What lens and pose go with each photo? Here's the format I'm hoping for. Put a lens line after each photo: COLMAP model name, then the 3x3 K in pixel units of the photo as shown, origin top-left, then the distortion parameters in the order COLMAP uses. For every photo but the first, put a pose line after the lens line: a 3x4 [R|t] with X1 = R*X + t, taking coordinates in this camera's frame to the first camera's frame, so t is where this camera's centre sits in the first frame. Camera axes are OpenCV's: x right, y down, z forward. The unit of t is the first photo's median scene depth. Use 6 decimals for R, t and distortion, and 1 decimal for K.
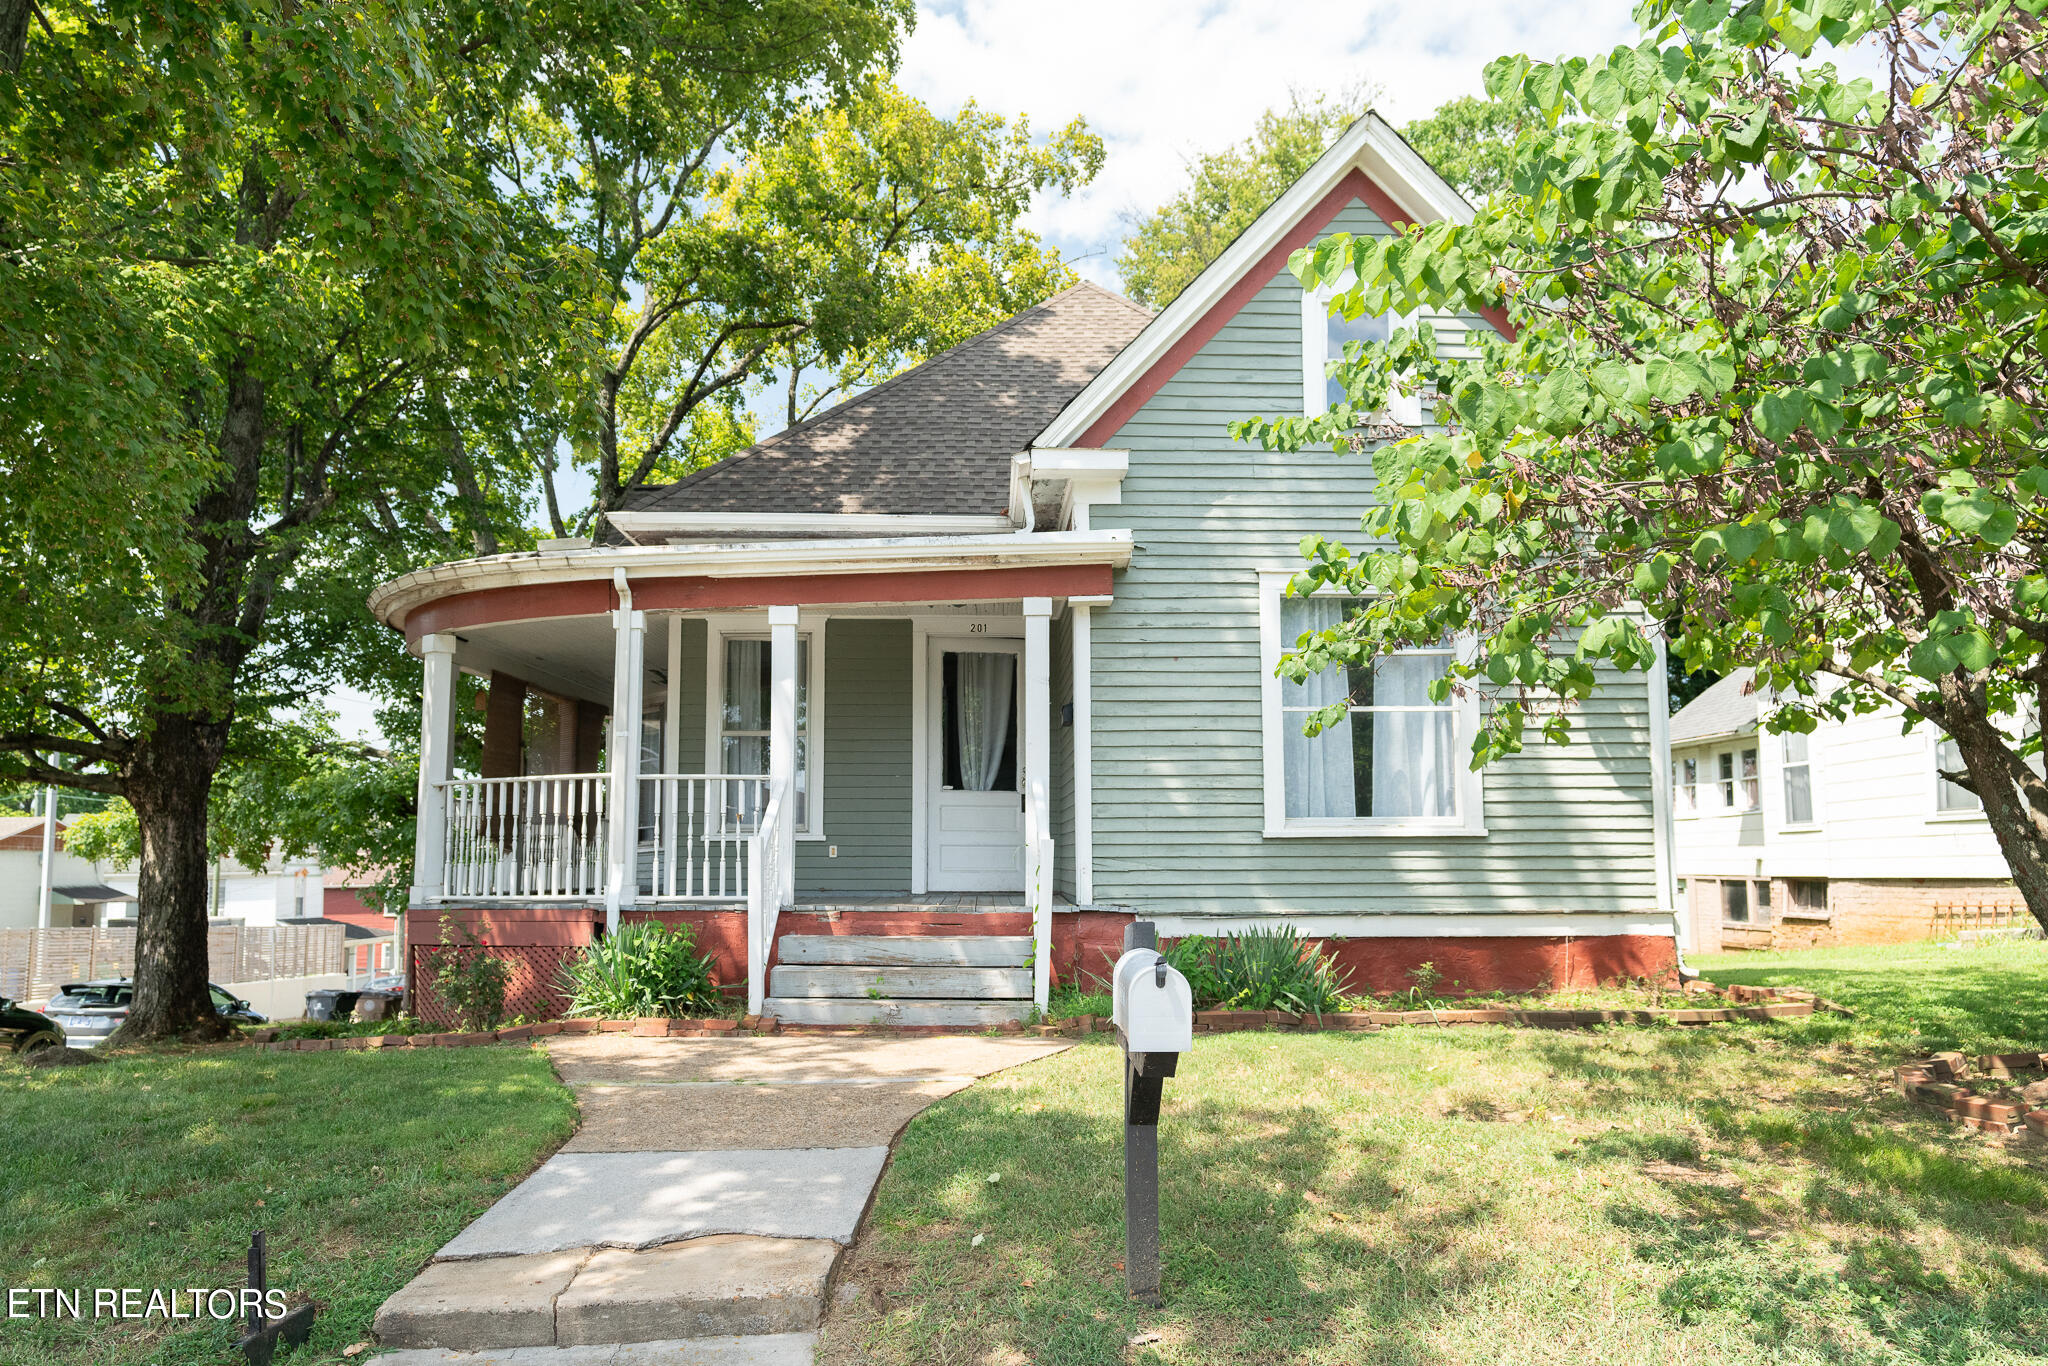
lens RADIAL K [[1244.1, 0, 1052.4], [0, 1244.1, 750.1], [0, 0, 1]] dist [-0.003340, -0.000504]
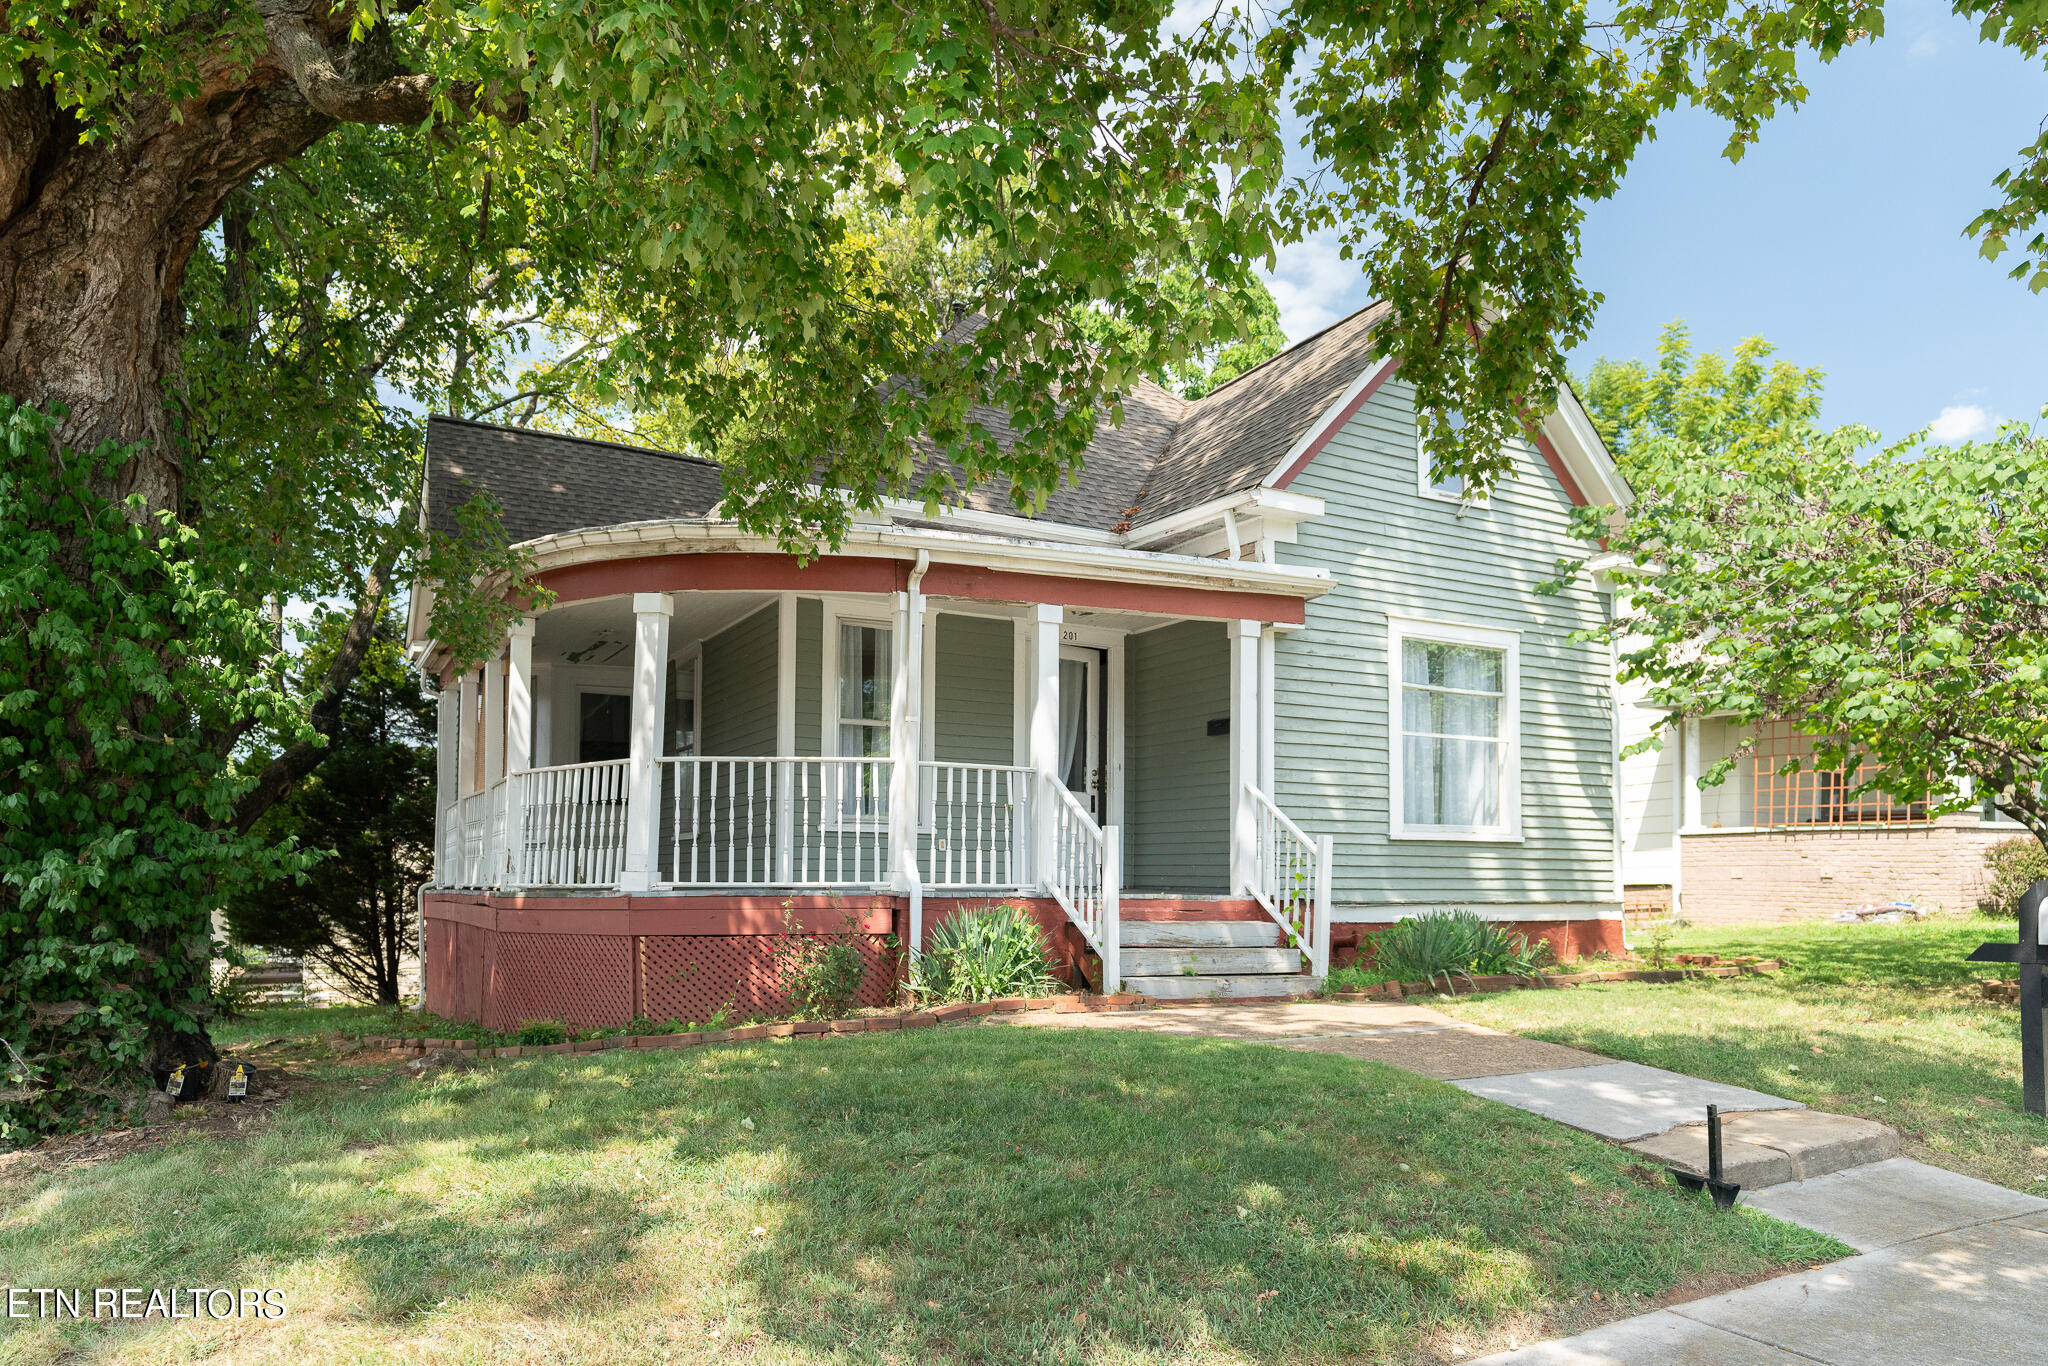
lens RADIAL K [[1305.7, 0, 1019.5], [0, 1305.7, 802.1], [0, 0, 1]] dist [-0.003760, 0.008982]
pose [[0.896062, 0.036188, 0.442451, -0.702281], [-0.050808, 0.998483, 0.021232, 0.025713], [-0.441011, -0.041506, 0.896541, 0.032751]]
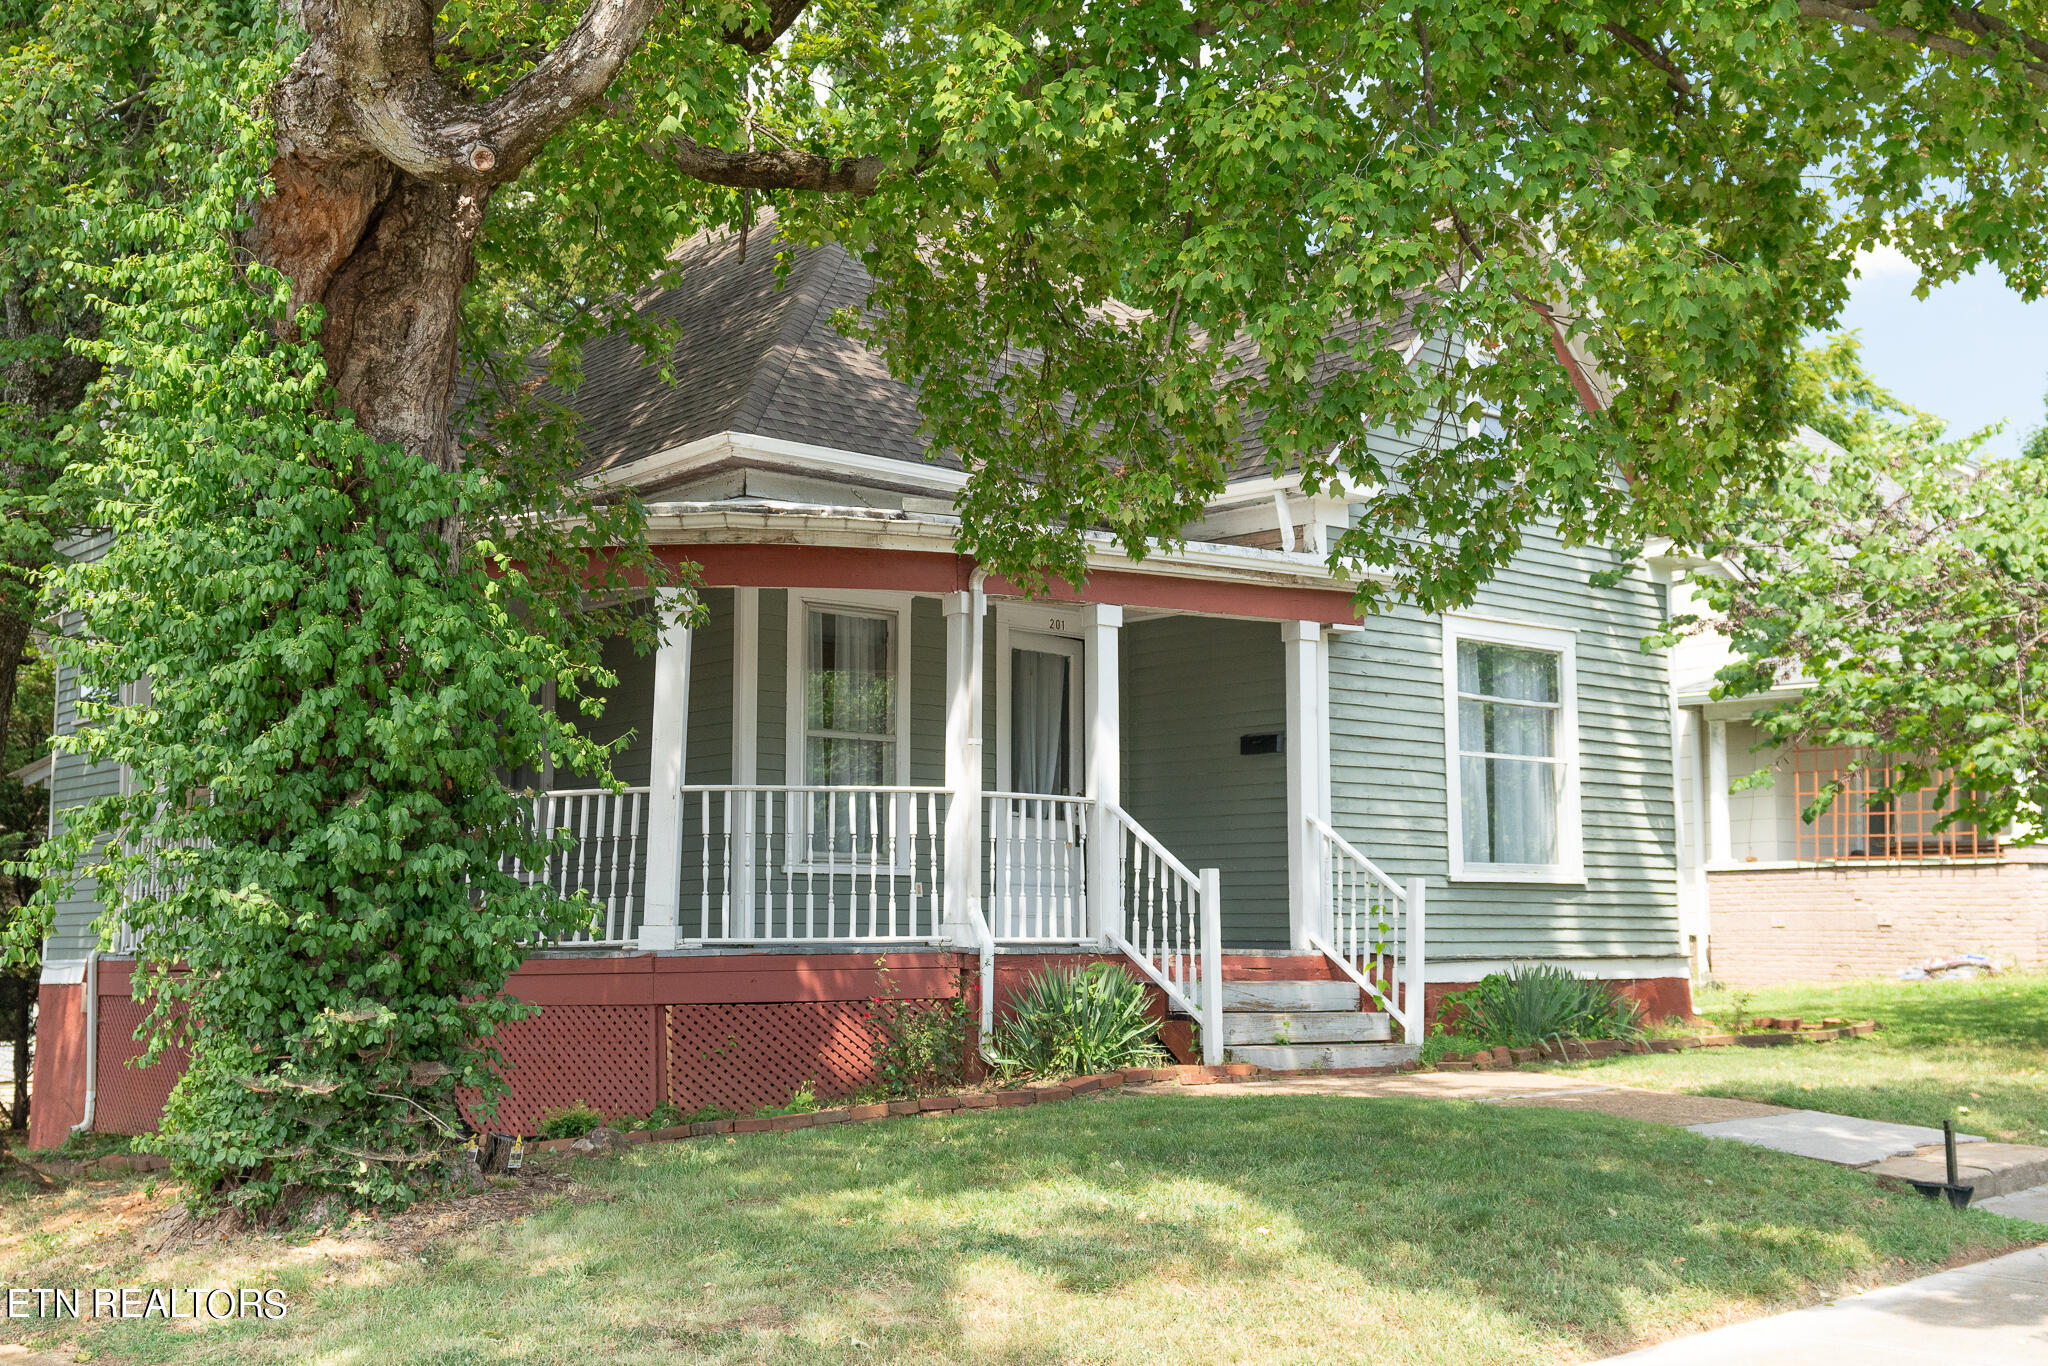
lens RADIAL K [[2201.4, 0, 984.6], [0, 2201.4, 607.9], [0, 0, 1]] dist [-0.009682, 0.000000]
pose [[0.784667, 0.095935, 0.612450, -1.212587], [-0.060262, 0.995078, -0.078662, 0.013124], [-0.616982, 0.024816, 0.786586, -0.158121]]
